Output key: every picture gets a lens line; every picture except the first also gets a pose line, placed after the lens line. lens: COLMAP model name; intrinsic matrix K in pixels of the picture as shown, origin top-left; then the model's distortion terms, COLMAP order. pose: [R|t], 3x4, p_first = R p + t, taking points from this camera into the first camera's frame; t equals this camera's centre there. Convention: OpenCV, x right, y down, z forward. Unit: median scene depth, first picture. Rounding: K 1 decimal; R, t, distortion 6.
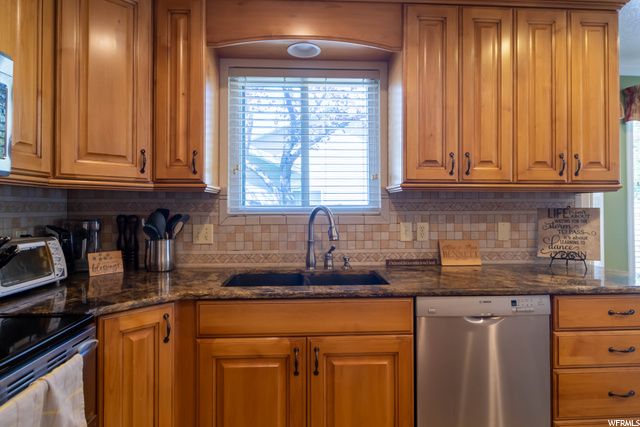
lens RADIAL K [[365.4, 0, 321.0], [0, 365.4, 204.4], [0, 0, 1]] dist [-0.003234, -0.000650]
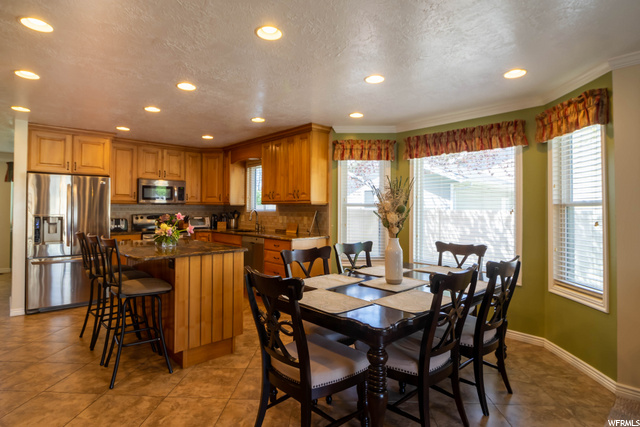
lens RADIAL K [[343.6, 0, 321.8], [0, 343.6, 203.7], [0, 0, 1]] dist [-0.004179, -0.001201]
pose [[0.640425, -0.008390, -0.767975, 2.635880], [-0.001260, 0.999928, -0.011975, -0.011101], [0.768020, 0.008637, 0.640368, -0.427159]]
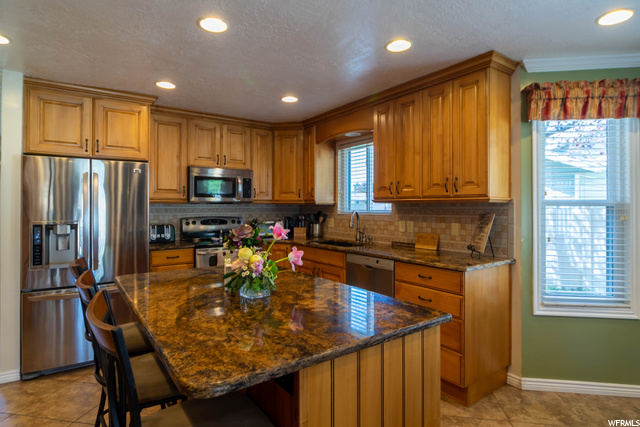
lens RADIAL K [[350.6, 0, 320.8], [0, 350.6, 203.4], [0, 0, 1]] dist [-0.003251, -0.002521]
pose [[0.536163, -0.007715, -0.844079, 1.567814], [0.003389, 0.999970, -0.006987, -0.023562], [0.844107, 0.000885, 0.536173, -0.211541]]
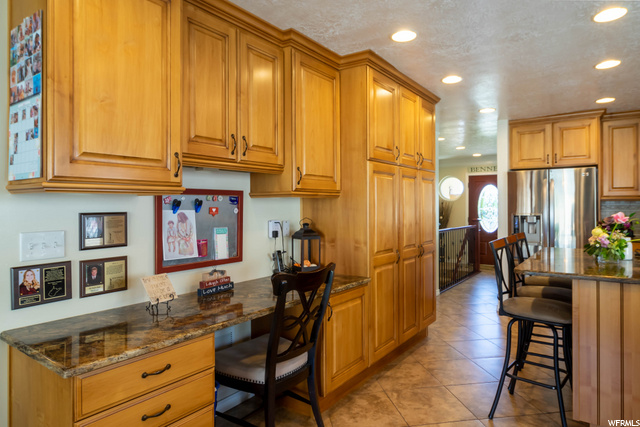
lens RADIAL K [[395.5, 0, 320.0], [0, 395.5, 205.5], [0, 0, 1]] dist [-0.003904, -0.001142]
pose [[-0.623194, -0.001166, -0.782066, 2.460781], [0.006595, 0.999955, -0.006746, -0.005386], [0.782039, -0.009362, -0.623159, 0.160697]]
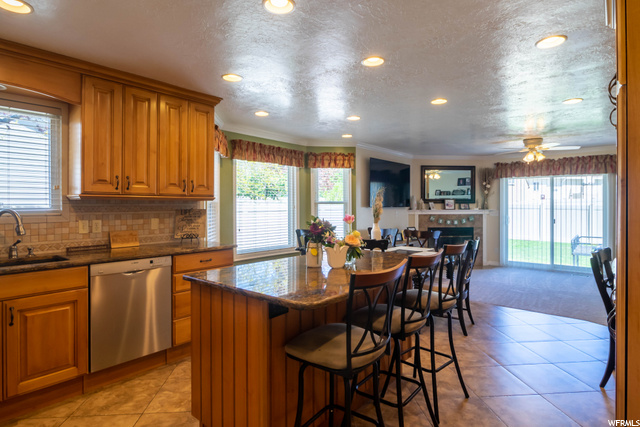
lens RADIAL K [[350.6, 0, 320.8], [0, 350.6, 203.4], [0, 0, 1]] dist [-0.003251, -0.002521]
pose [[0.681381, 0.003800, 0.731919, -0.150173], [-0.006268, 0.999980, 0.000643, -0.026144], [-0.731902, -0.005026, 0.681391, -0.671985]]
